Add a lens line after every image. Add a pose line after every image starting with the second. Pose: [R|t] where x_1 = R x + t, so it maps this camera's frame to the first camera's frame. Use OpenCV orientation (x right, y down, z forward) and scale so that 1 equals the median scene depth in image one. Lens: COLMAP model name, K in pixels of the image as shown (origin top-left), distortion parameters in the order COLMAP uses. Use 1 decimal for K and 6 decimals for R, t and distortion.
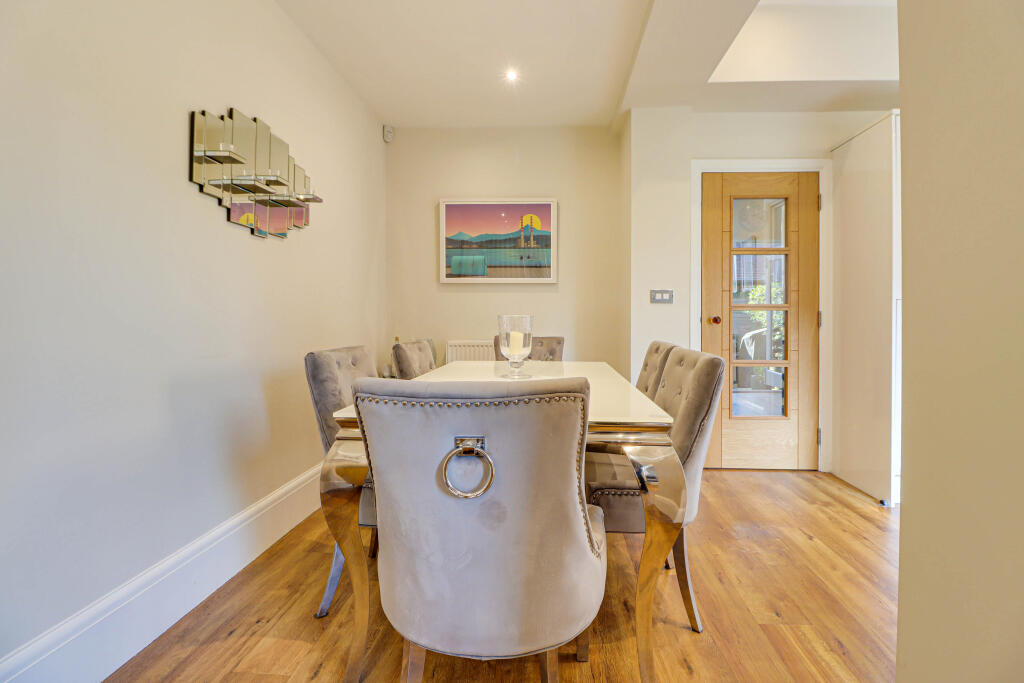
lens RADIAL K [[498.8, 0, 511.3], [0, 498.8, 319.0], [0, 0, 1]] dist [-0.023893, -0.000076]
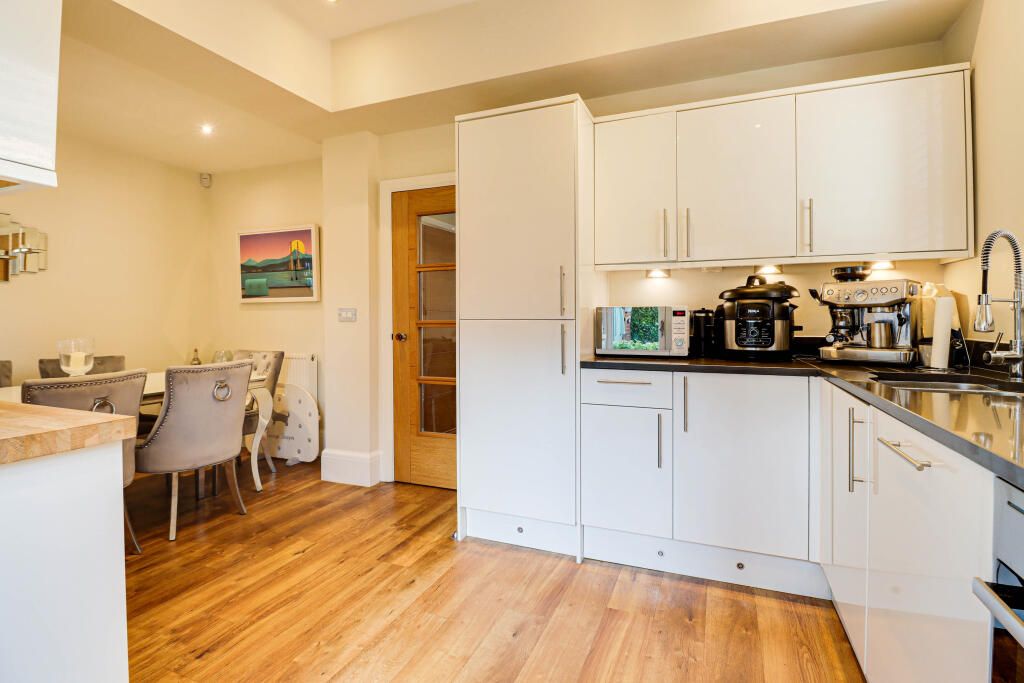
lens RADIAL K [[498.8, 0, 511.3], [0, 498.8, 319.0], [0, 0, 1]] dist [-0.023893, -0.000076]
pose [[0.950661, -0.009219, -0.310096, 0.839959], [0.010193, 0.999947, 0.001522, -0.029574], [0.310066, -0.004607, 0.950704, 0.089576]]
